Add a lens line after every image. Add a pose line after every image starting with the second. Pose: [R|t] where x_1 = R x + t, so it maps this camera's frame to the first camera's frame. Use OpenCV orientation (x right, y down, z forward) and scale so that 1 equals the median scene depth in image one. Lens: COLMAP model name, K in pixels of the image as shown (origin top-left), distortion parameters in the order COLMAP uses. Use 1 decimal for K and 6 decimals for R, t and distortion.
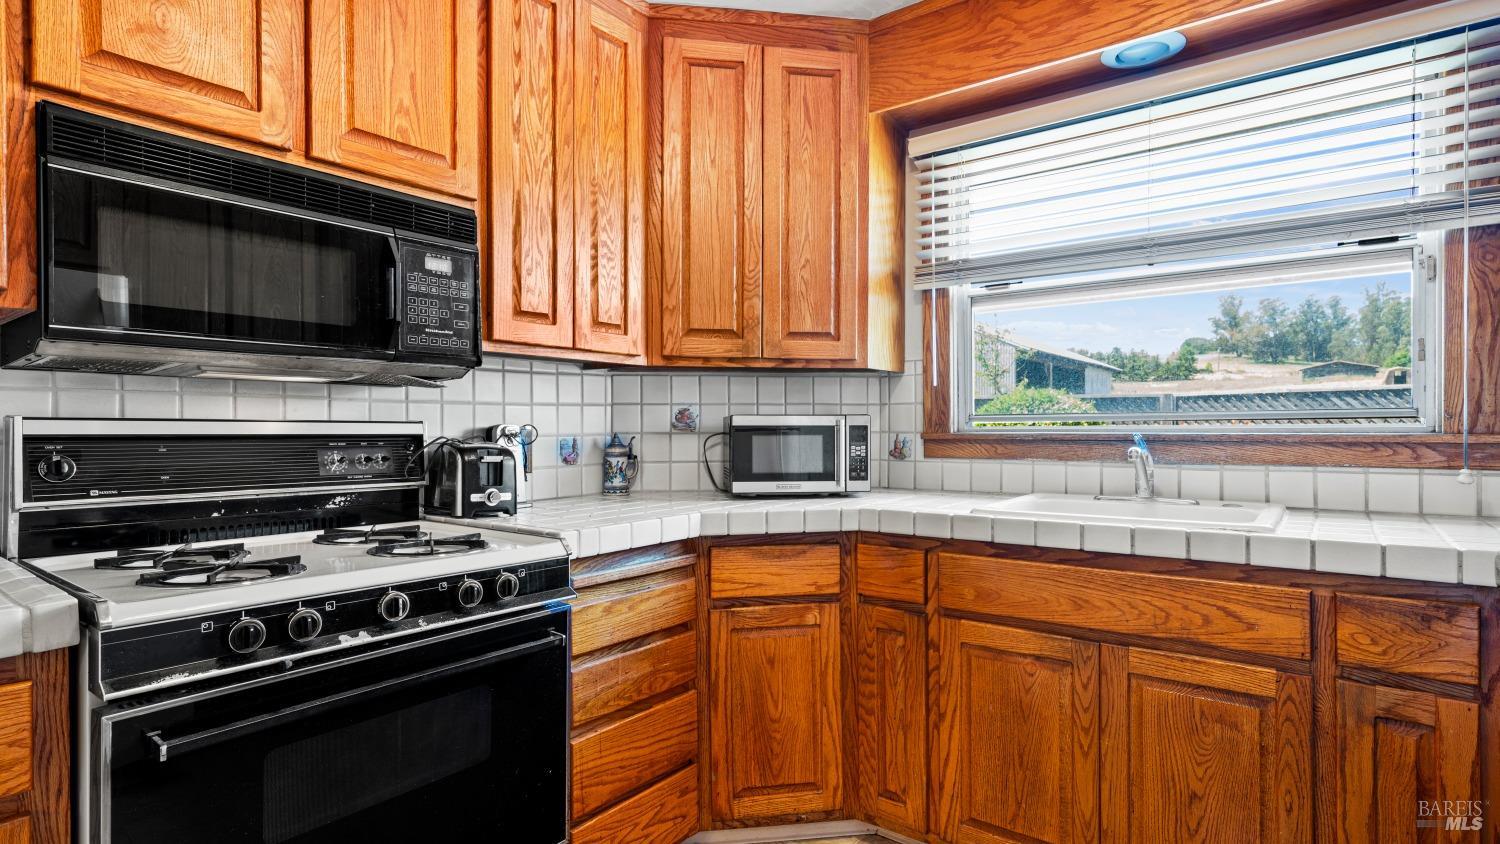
lens RADIAL K [[758.7, 0, 749.8], [0, 758.7, 425.6], [0, 0, 1]] dist [-0.000064, 0.002936]
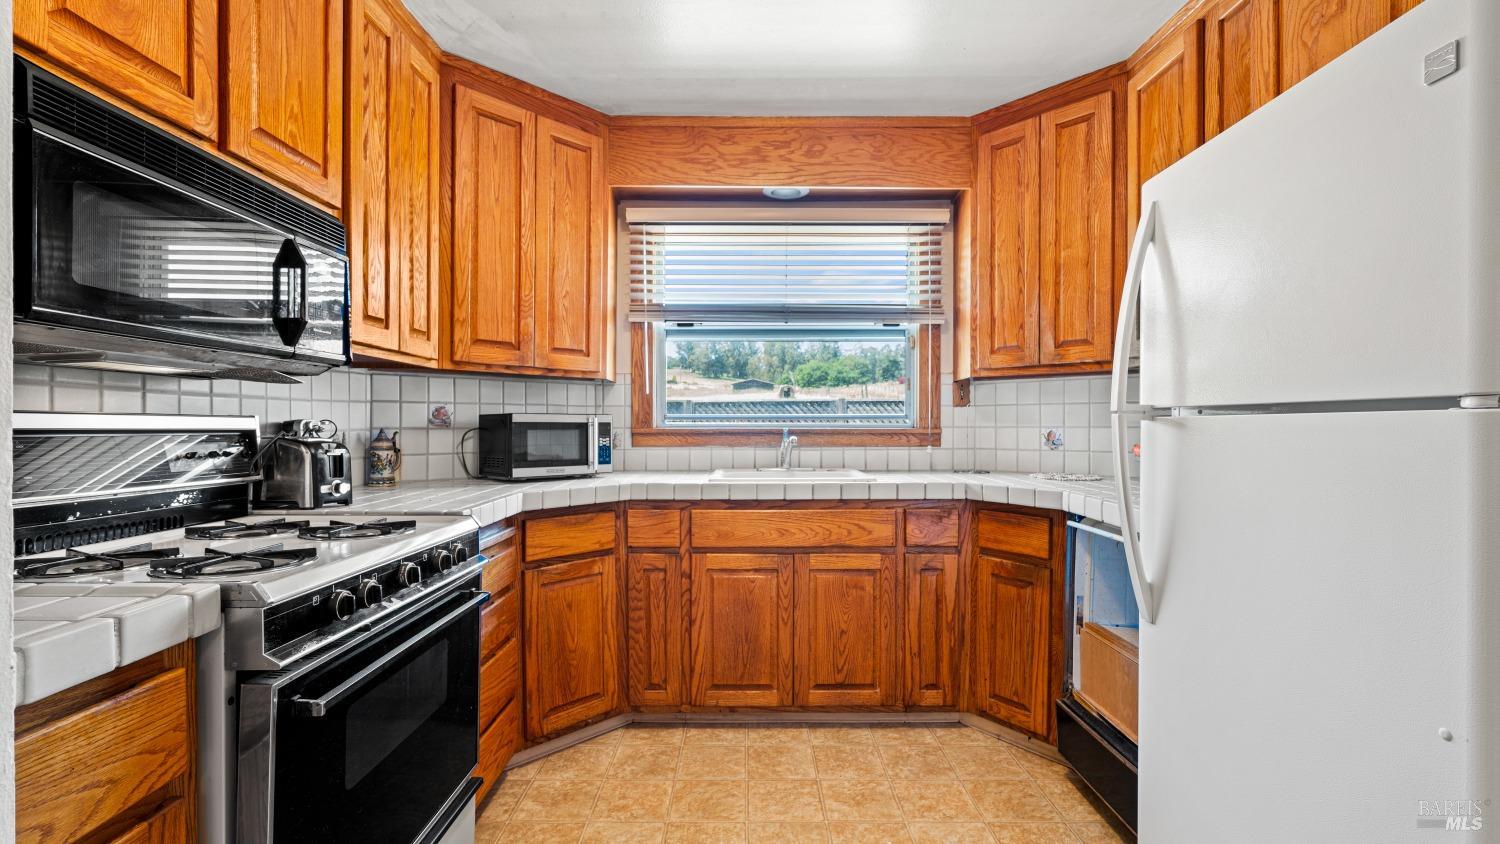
lens RADIAL K [[674.8, 0, 750.0], [0, 674.8, 422.0], [0, 0, 1]] dist [-0.013358, 0.006851]
pose [[0.790884, 0.005927, 0.611938, -0.429379], [-0.005061, 0.999982, -0.003145, 0.001617], [-0.611946, -0.000610, 0.790900, -0.088596]]
